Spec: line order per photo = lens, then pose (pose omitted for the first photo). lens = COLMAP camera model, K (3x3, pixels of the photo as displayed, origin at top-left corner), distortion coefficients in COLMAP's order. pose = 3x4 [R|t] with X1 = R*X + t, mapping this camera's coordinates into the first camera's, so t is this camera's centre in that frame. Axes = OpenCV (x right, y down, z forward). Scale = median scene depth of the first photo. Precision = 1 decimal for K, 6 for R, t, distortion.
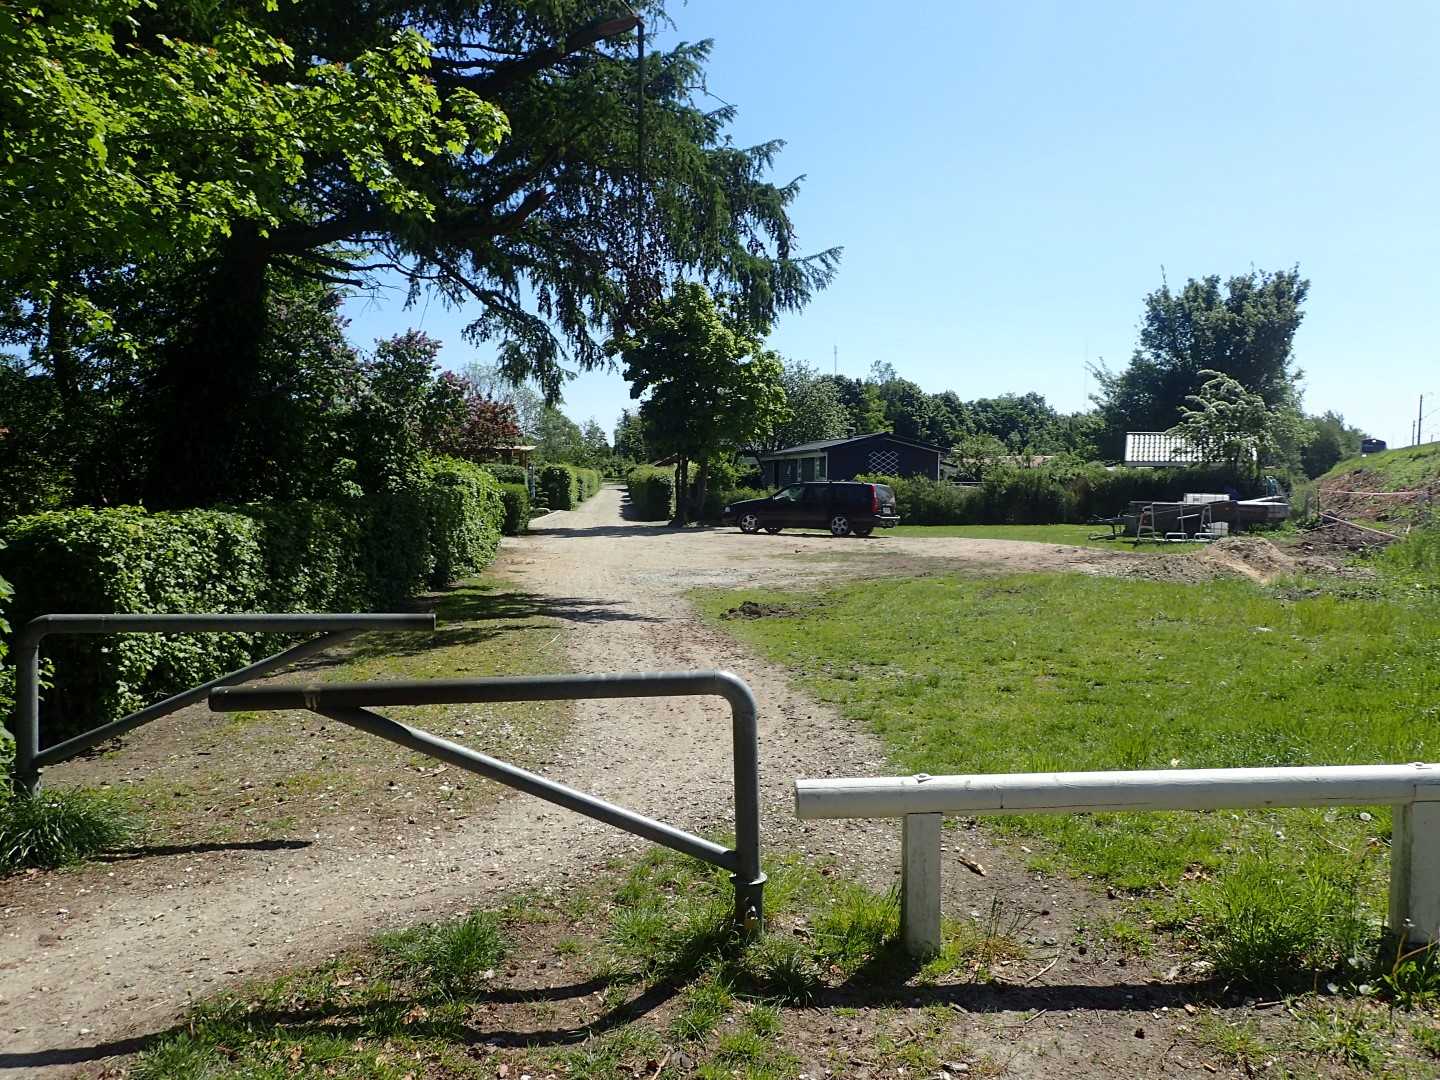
lens RADIAL K [[1077.7, 0, 729.9], [0, 1077.7, 541.5], [0, 0, 1]] dist [0.015637, -0.003433]
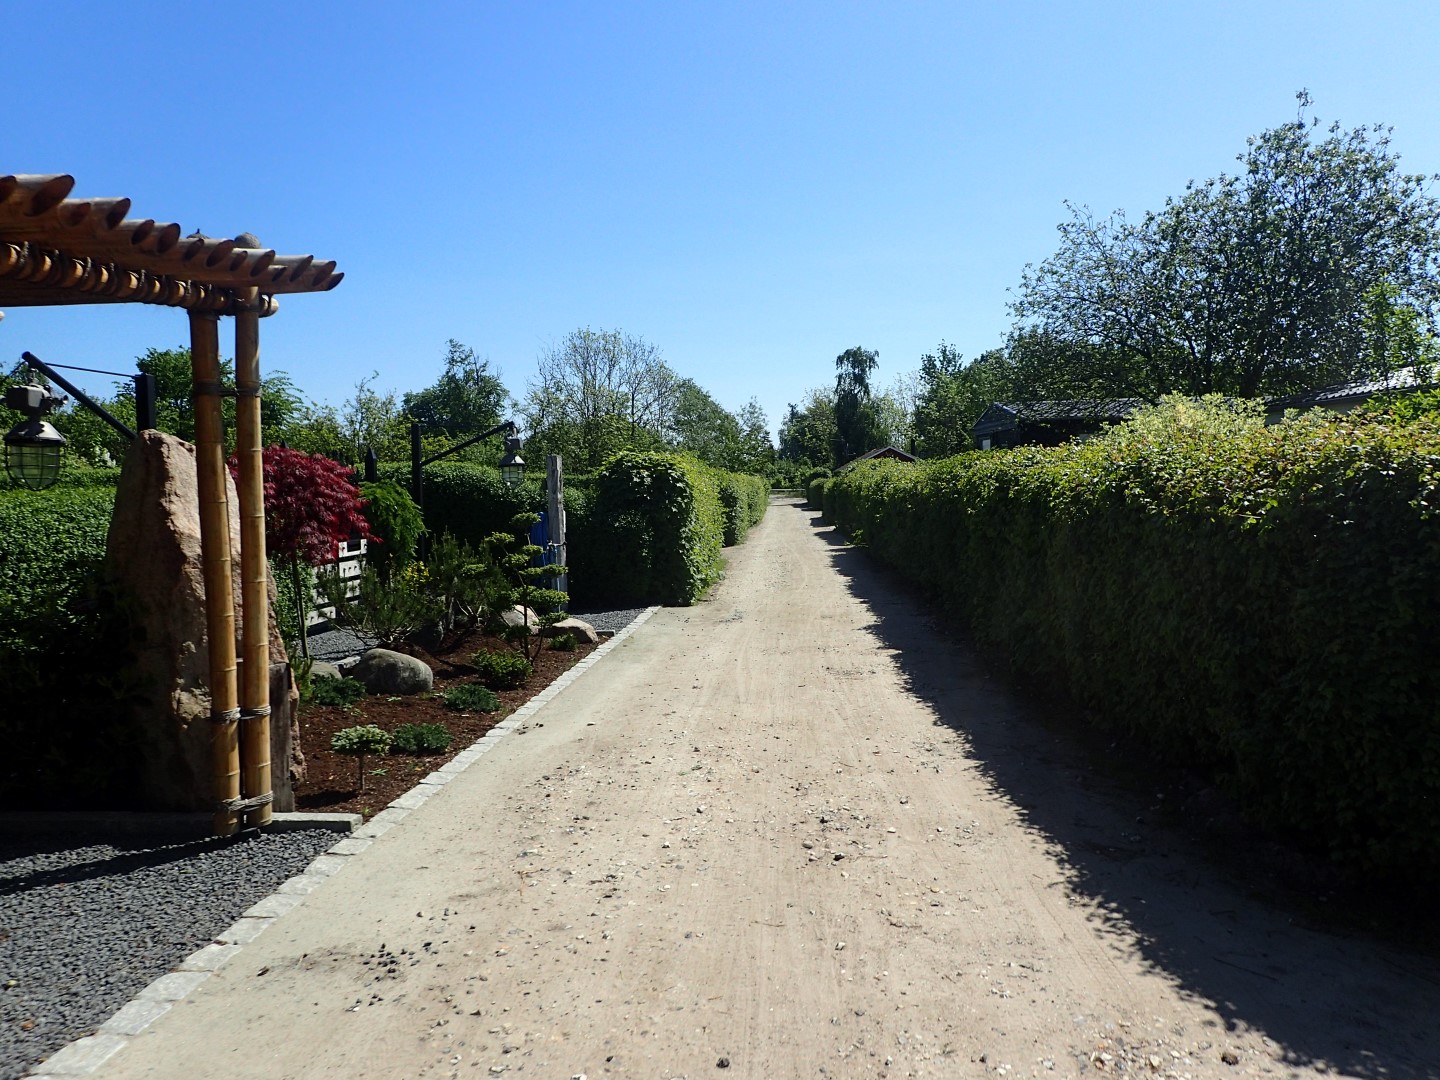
lens RADIAL K [[1077.7, 0, 720.4], [0, 1077.7, 541.4], [0, 0, 1]] dist [0.015637, -0.003433]
pose [[0.987196, -0.020572, -0.158179, -0.022600], [0.019275, 0.999767, -0.009732, -0.010566], [0.158342, 0.006559, 0.987363, 0.173822]]
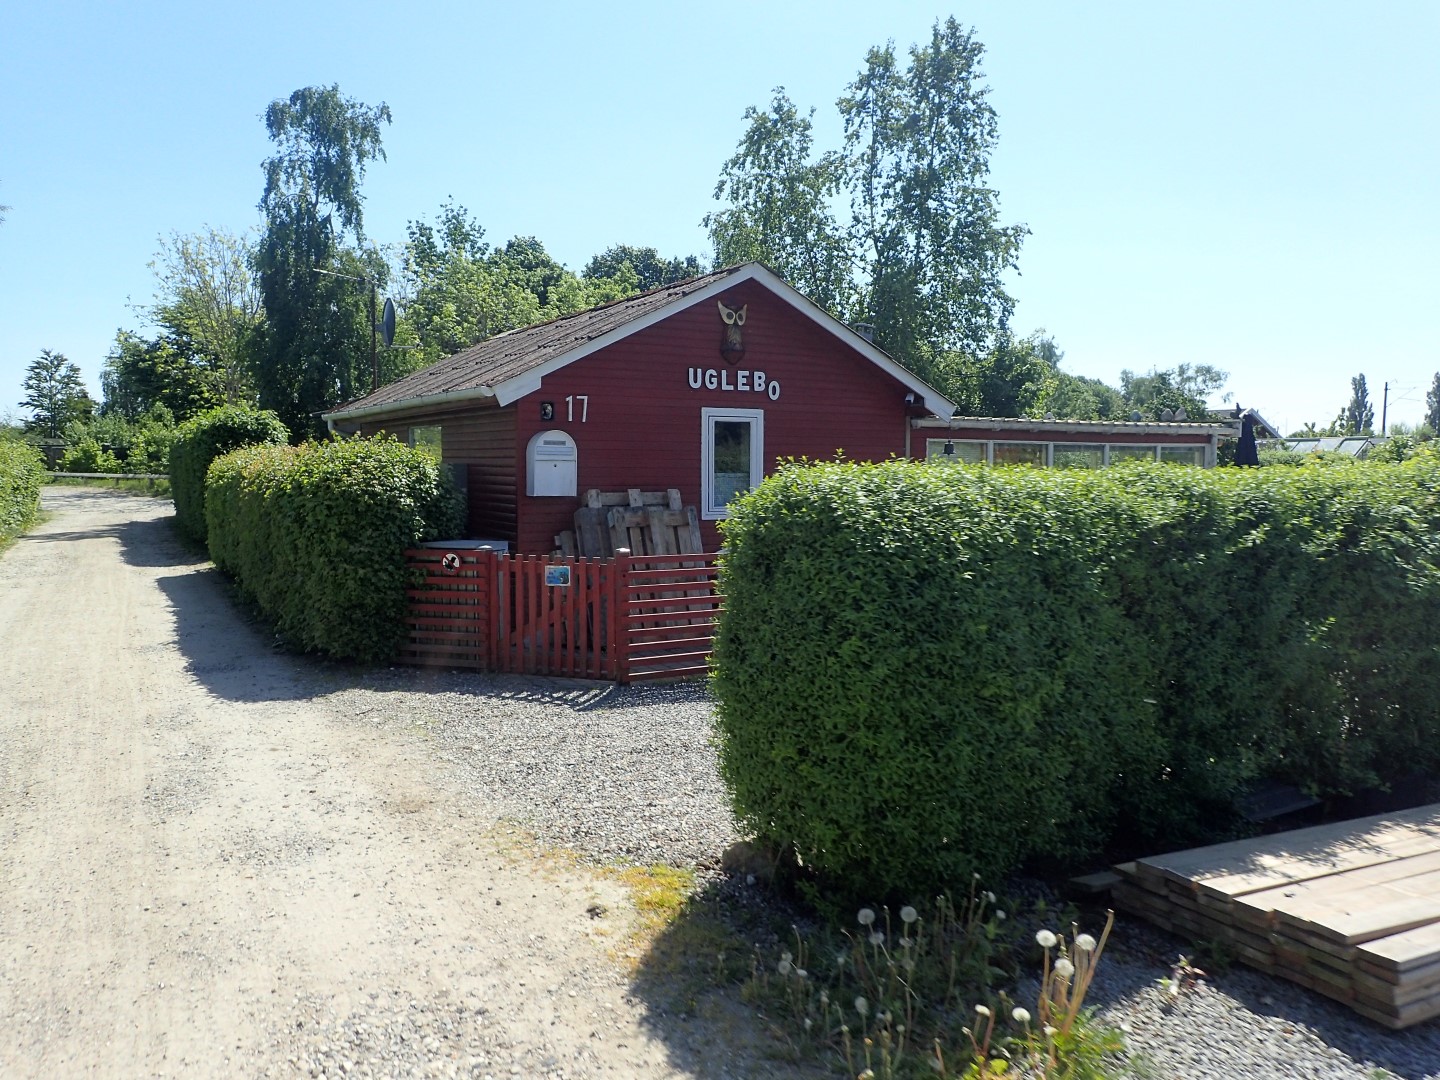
lens RADIAL K [[1155.6, 0, 720.0], [0, 1155.6, 539.4], [0, 0, 1]] dist [0.005463, 0.001729]
pose [[0.927963, -0.018470, 0.372213, -0.042674], [0.017148, 0.999829, 0.006862, -0.024454], [-0.372277, 0.000015, 0.928122, 0.396149]]
